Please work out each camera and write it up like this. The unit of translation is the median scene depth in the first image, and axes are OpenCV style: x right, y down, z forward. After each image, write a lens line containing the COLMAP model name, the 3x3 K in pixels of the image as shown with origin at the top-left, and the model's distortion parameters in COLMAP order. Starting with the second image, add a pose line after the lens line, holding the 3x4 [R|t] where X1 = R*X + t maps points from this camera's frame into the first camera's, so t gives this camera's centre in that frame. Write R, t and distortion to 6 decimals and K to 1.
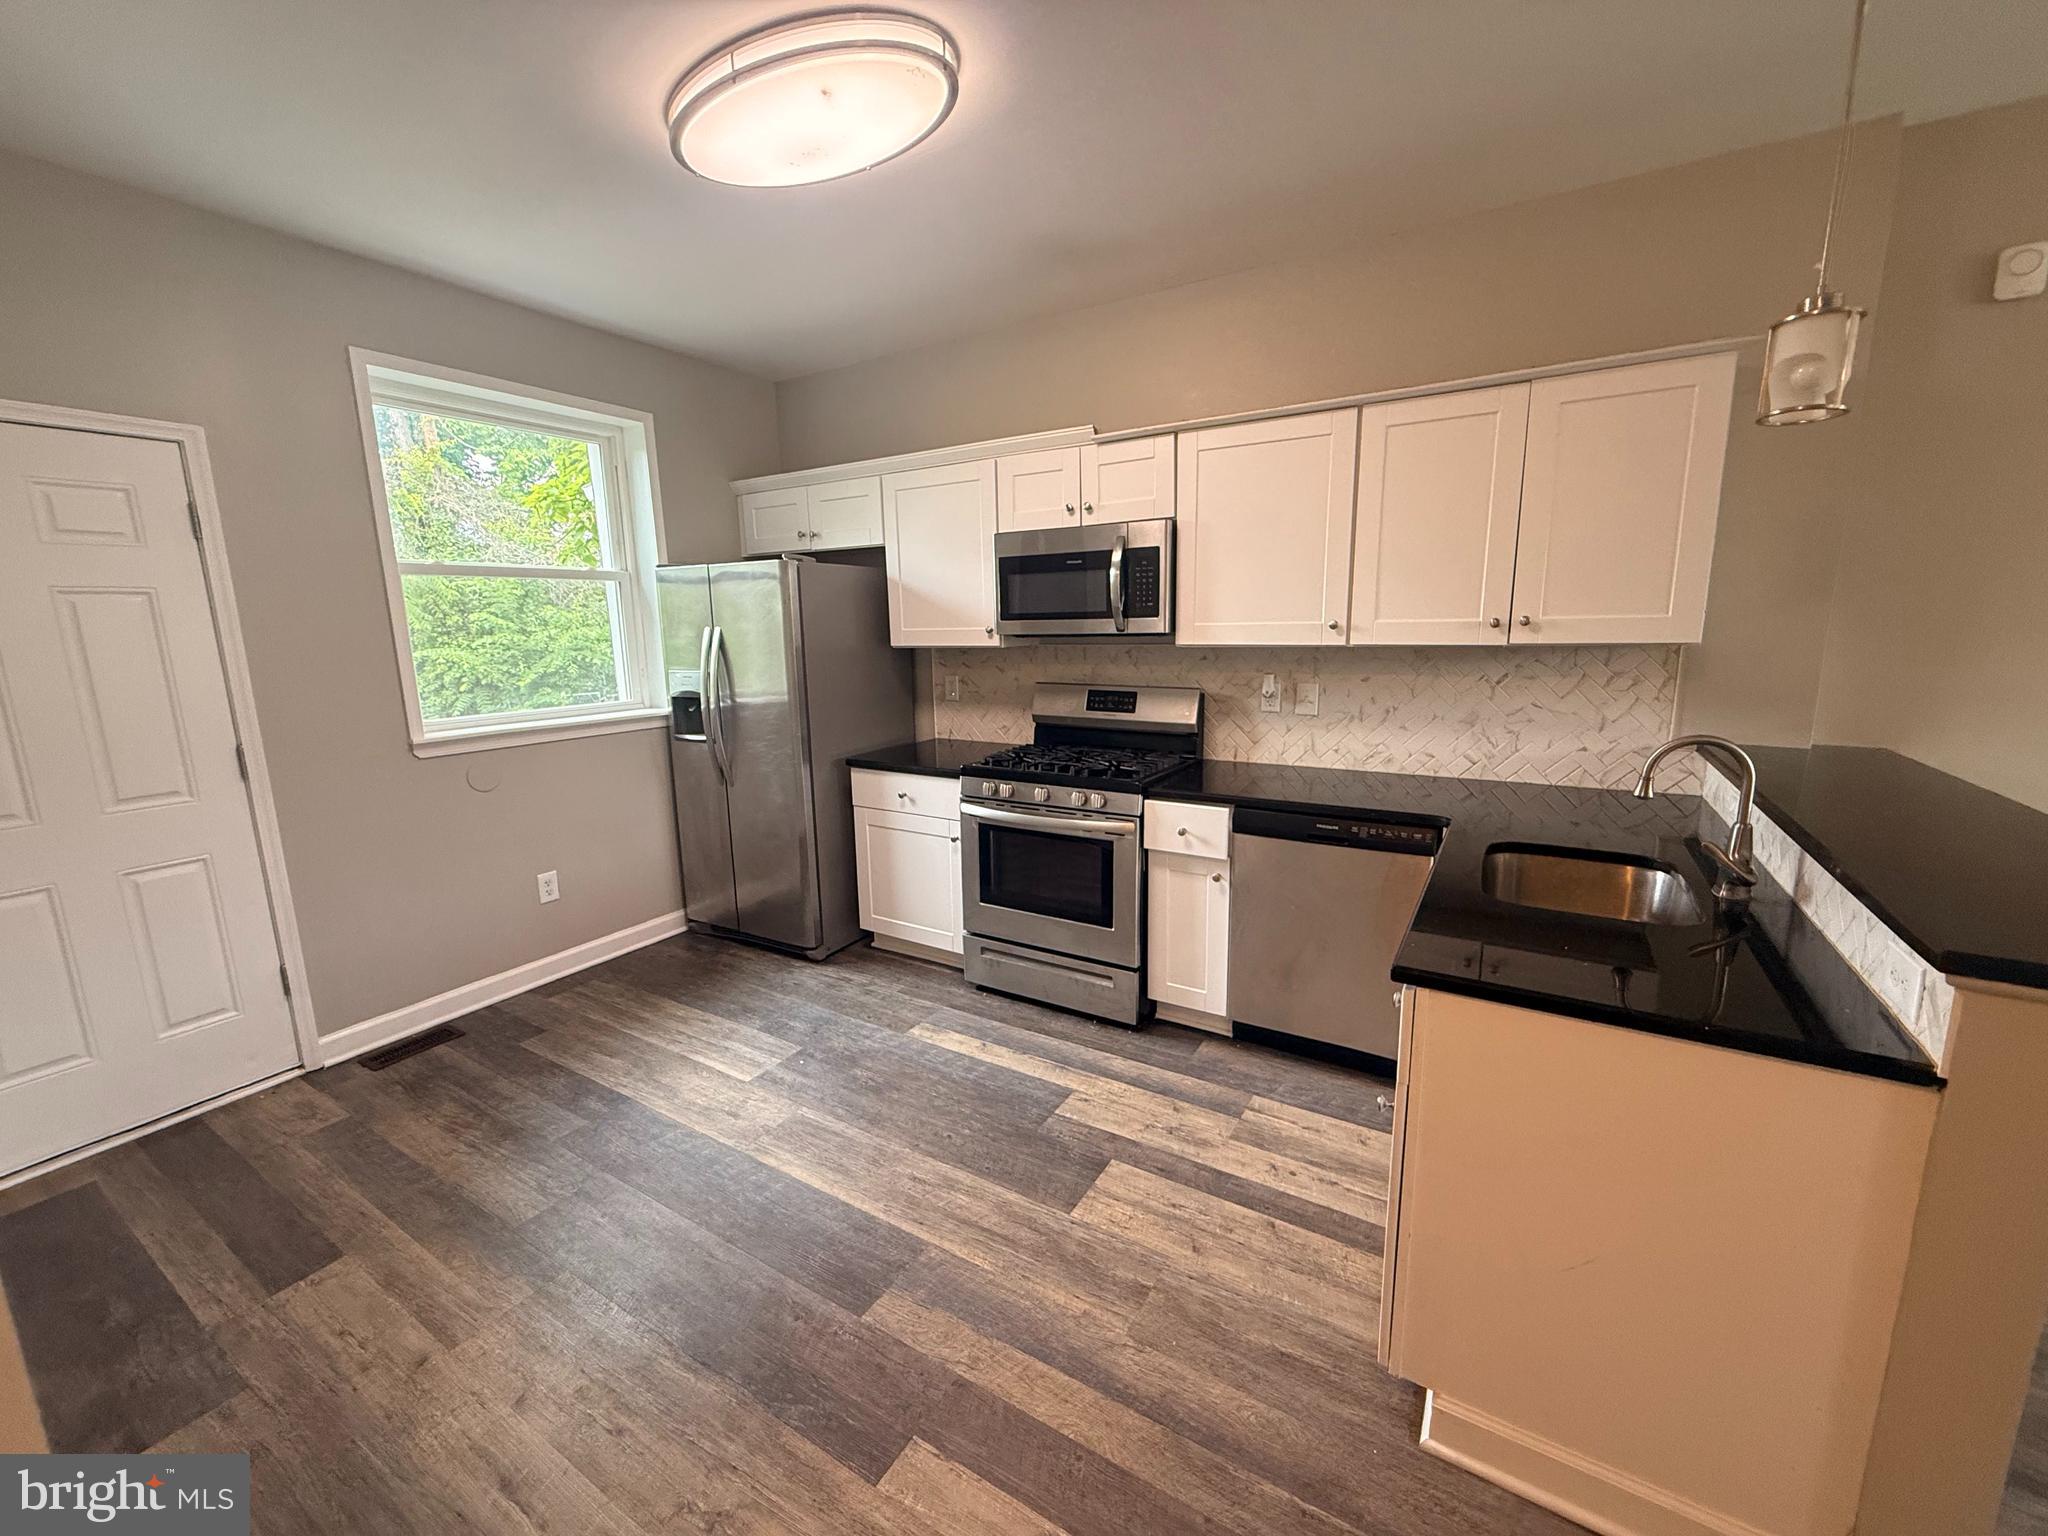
lens RADIAL K [[813.6, 0, 1021.6], [0, 813.6, 766.8], [0, 0, 1]] dist [-0.000560, 0.000413]
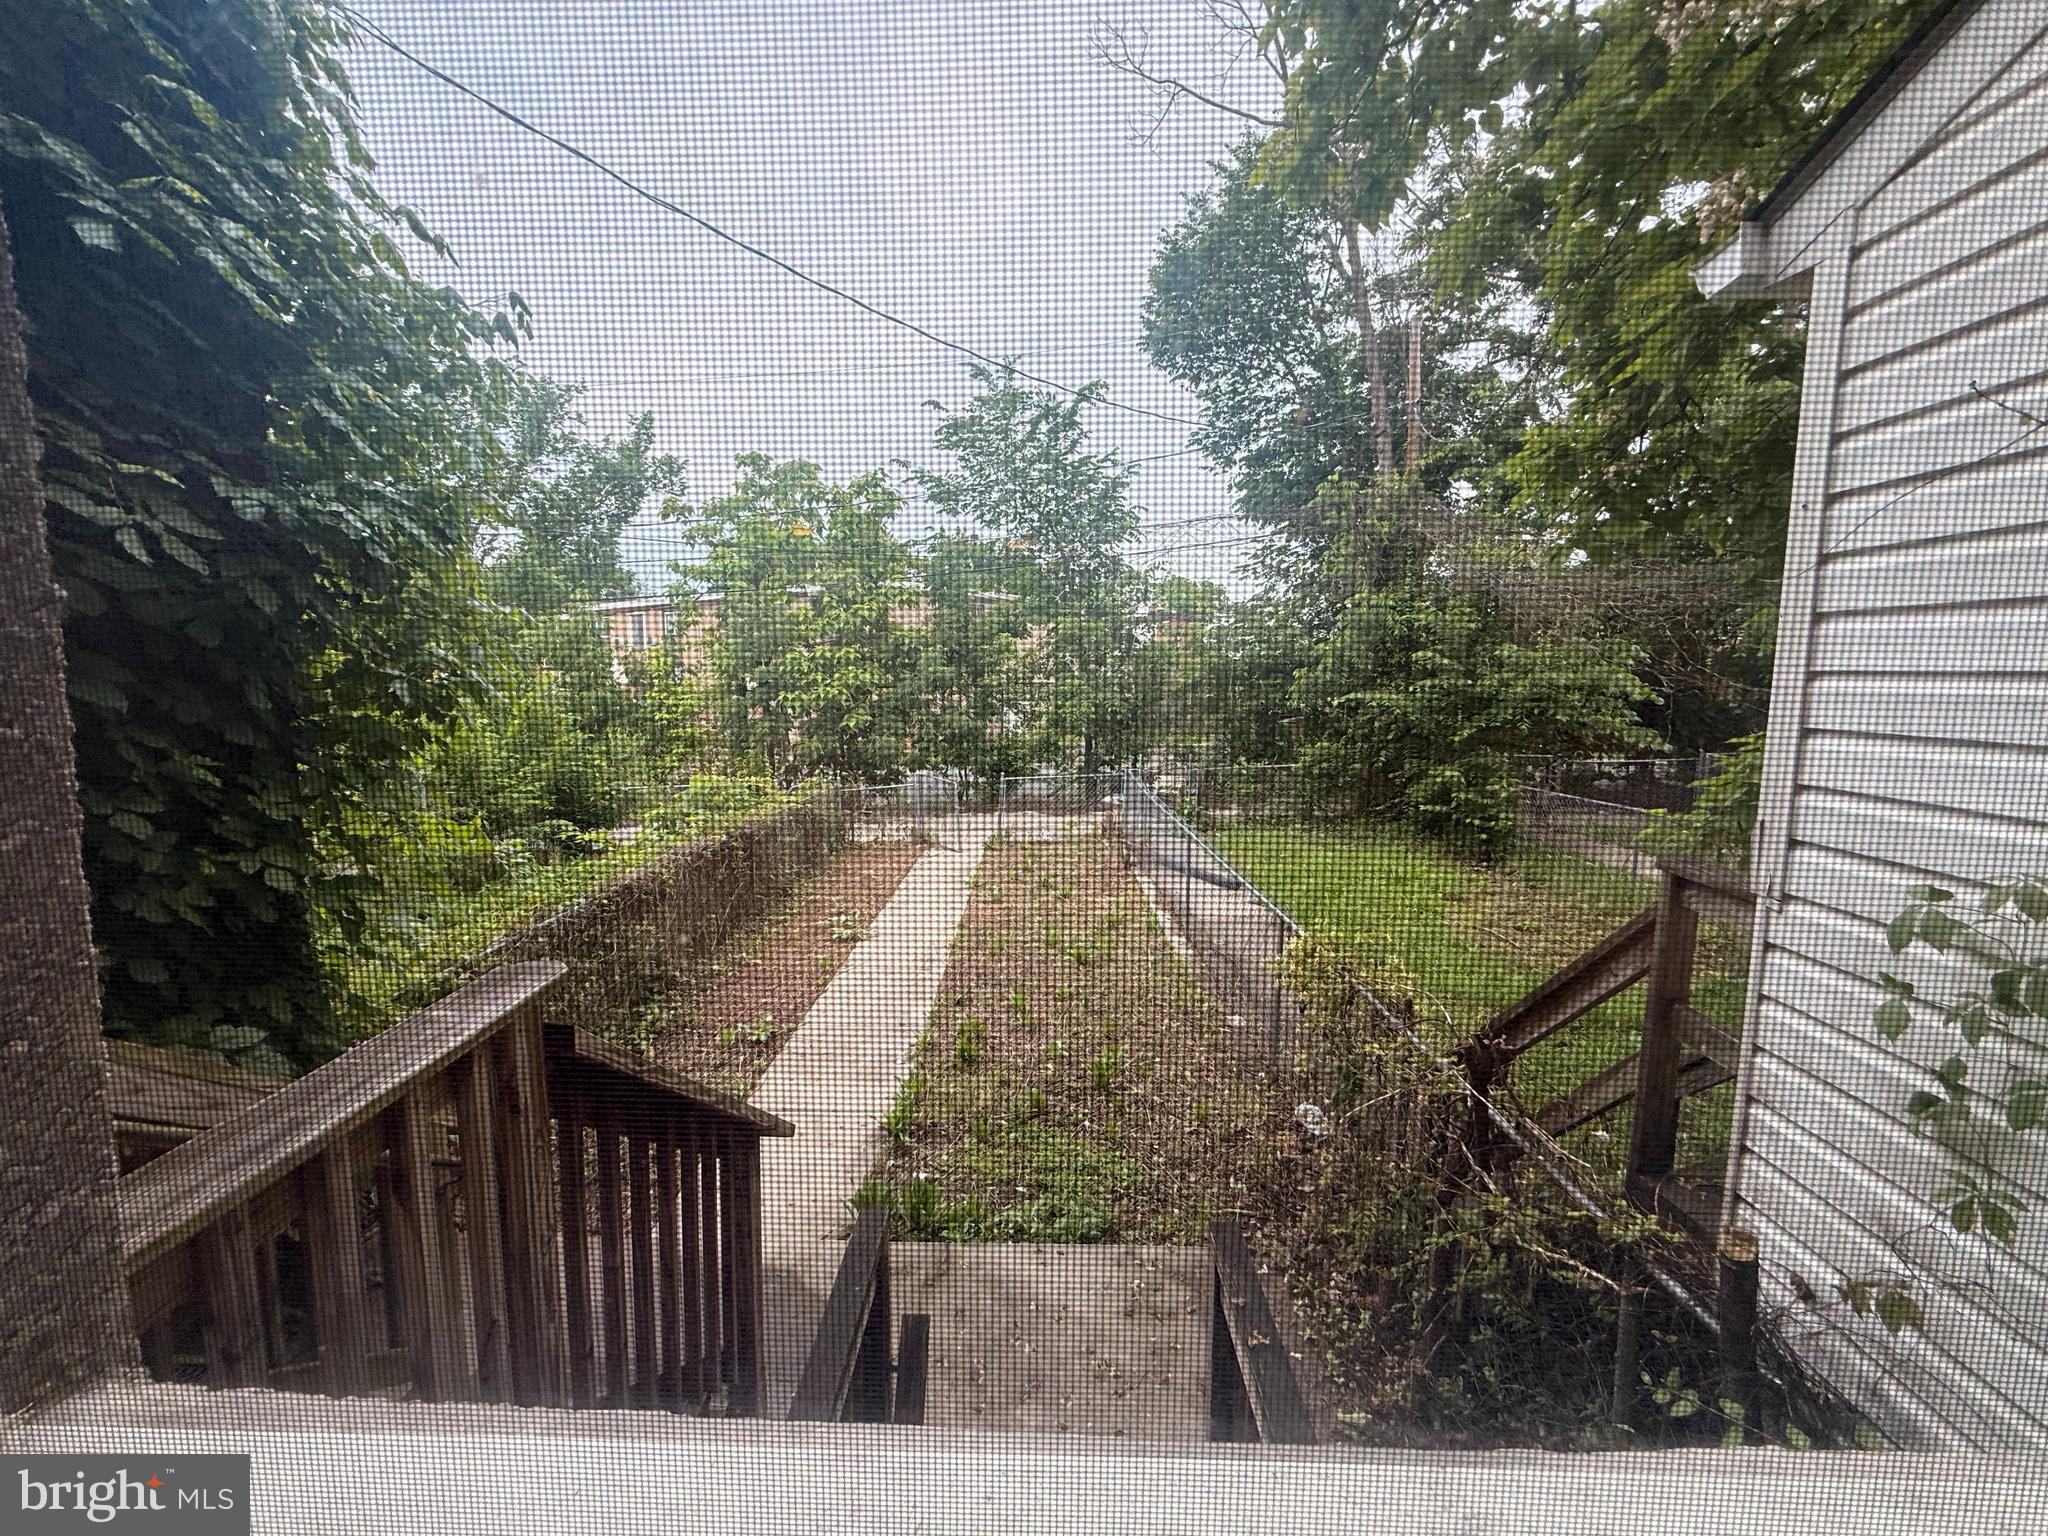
lens RADIAL K [[813.6, 0, 1021.6], [0, 813.6, 766.8], [0, 0, 1]] dist [-0.000560, 0.000413]
pose [[0.500833, 0.124678, -0.856517, -0.122076], [-0.168222, 0.984723, 0.044976, -0.033942], [0.849039, 0.121559, 0.514155, 0.199603]]
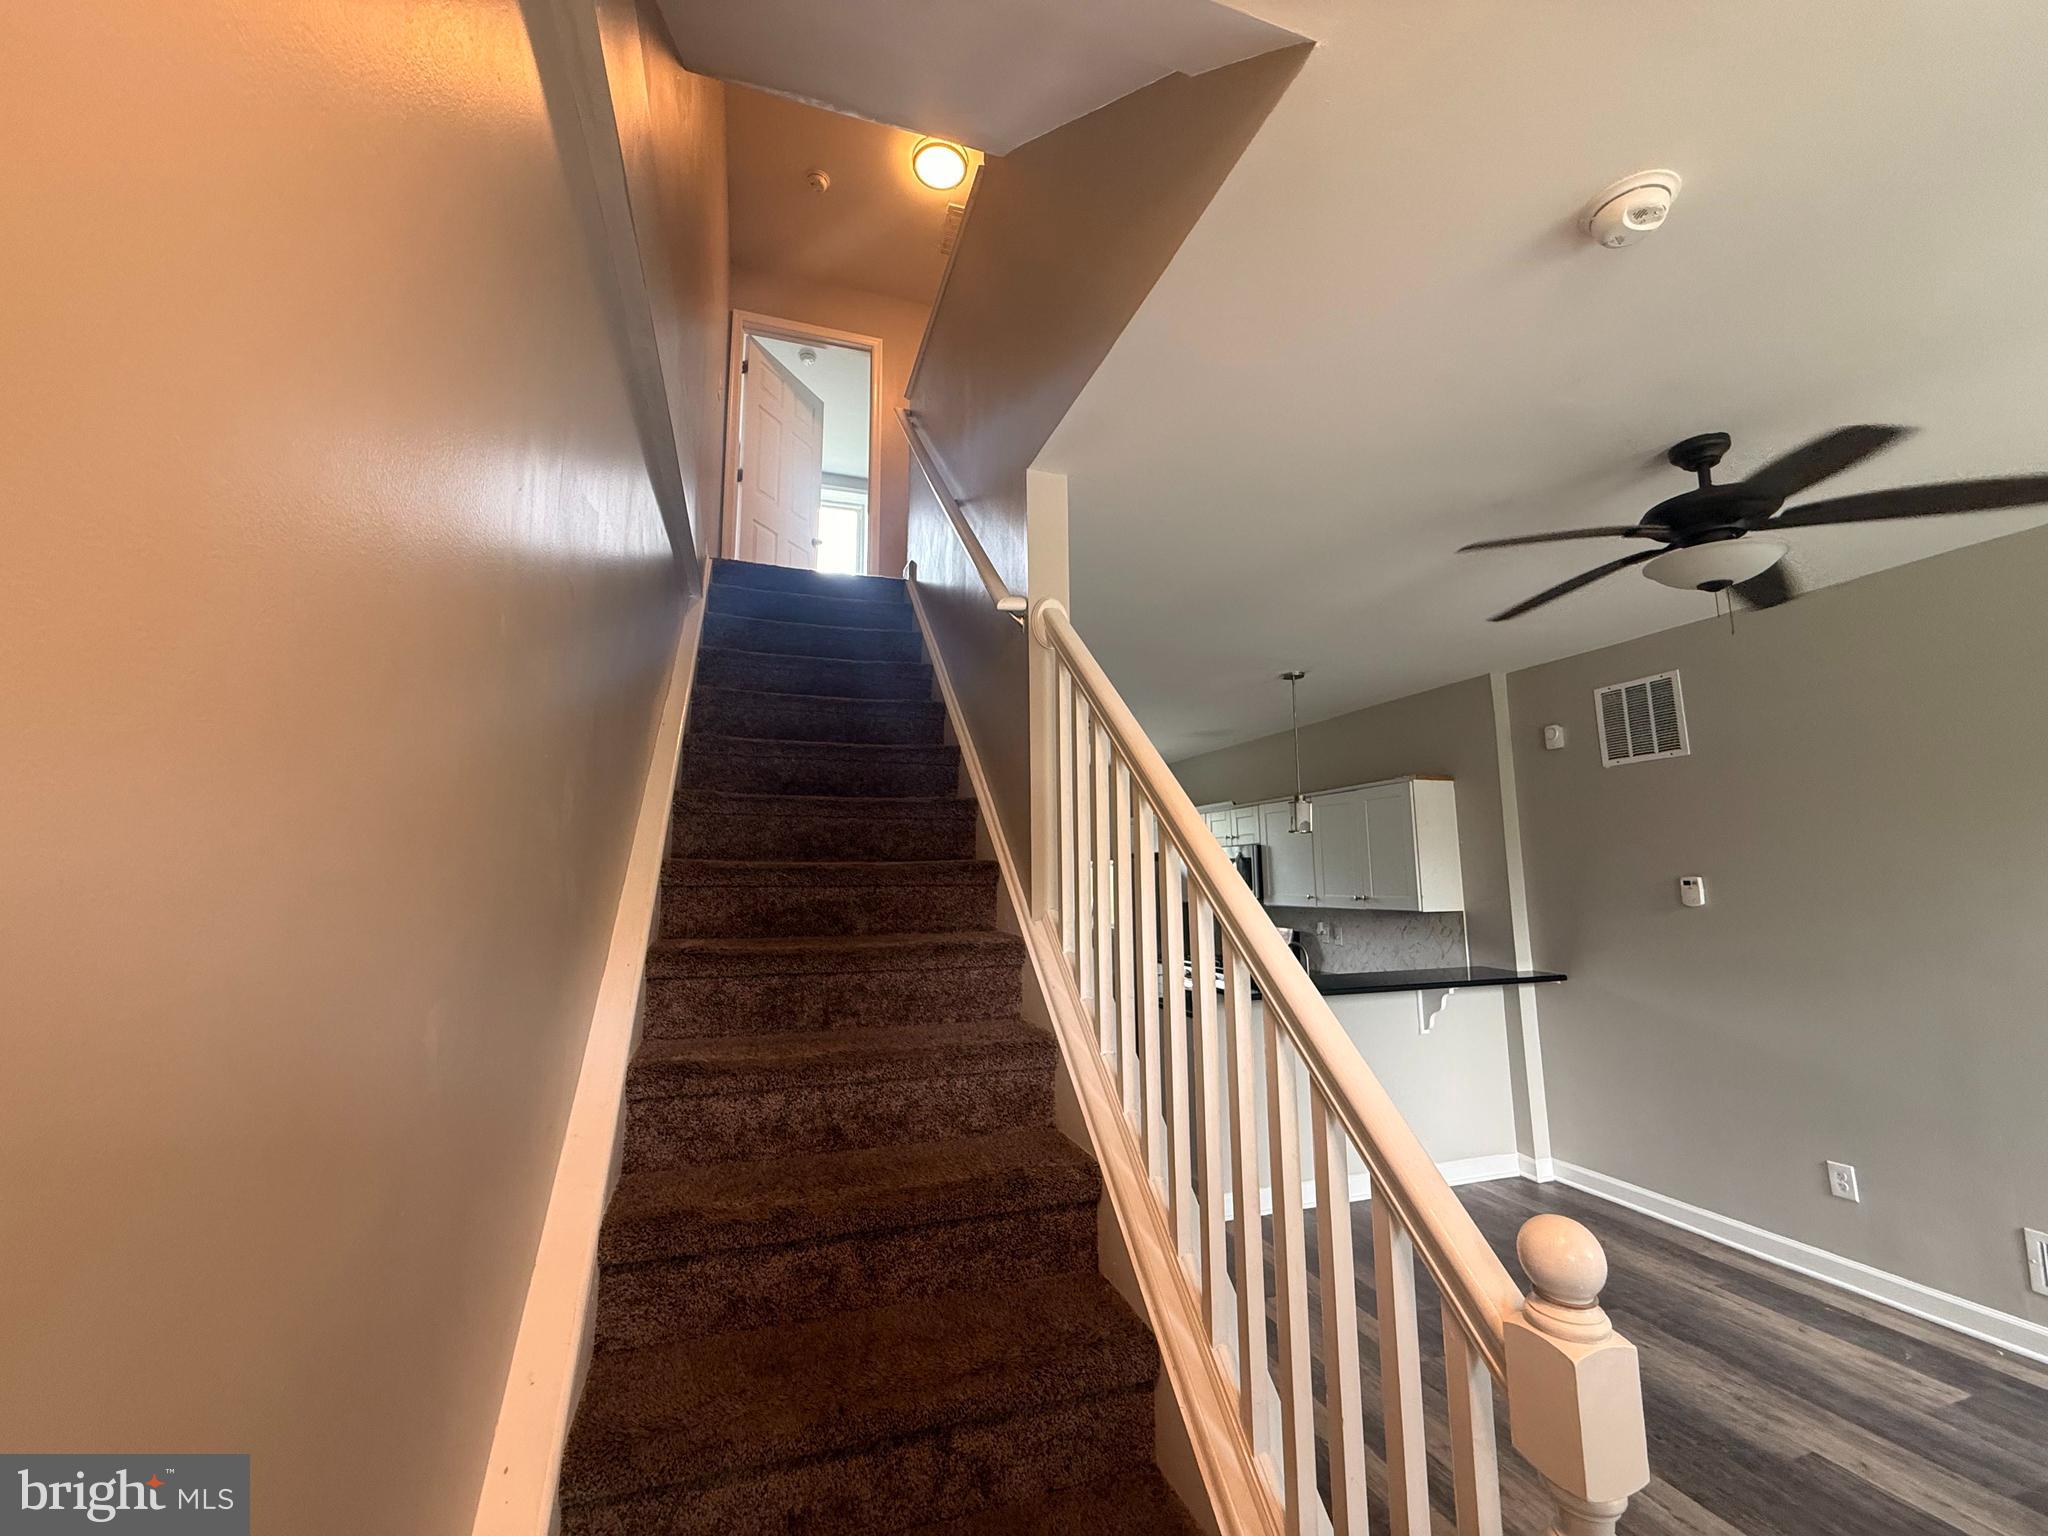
lens RADIAL K [[813.6, 0, 1021.6], [0, 813.6, 766.8], [0, 0, 1]] dist [-0.000560, 0.000413]
pose [[0.762133, -0.074382, -0.643134, 1.105530], [-0.123022, 0.958641, -0.256657, 0.120541], [0.635625, 0.274726, 0.721461, -0.977622]]
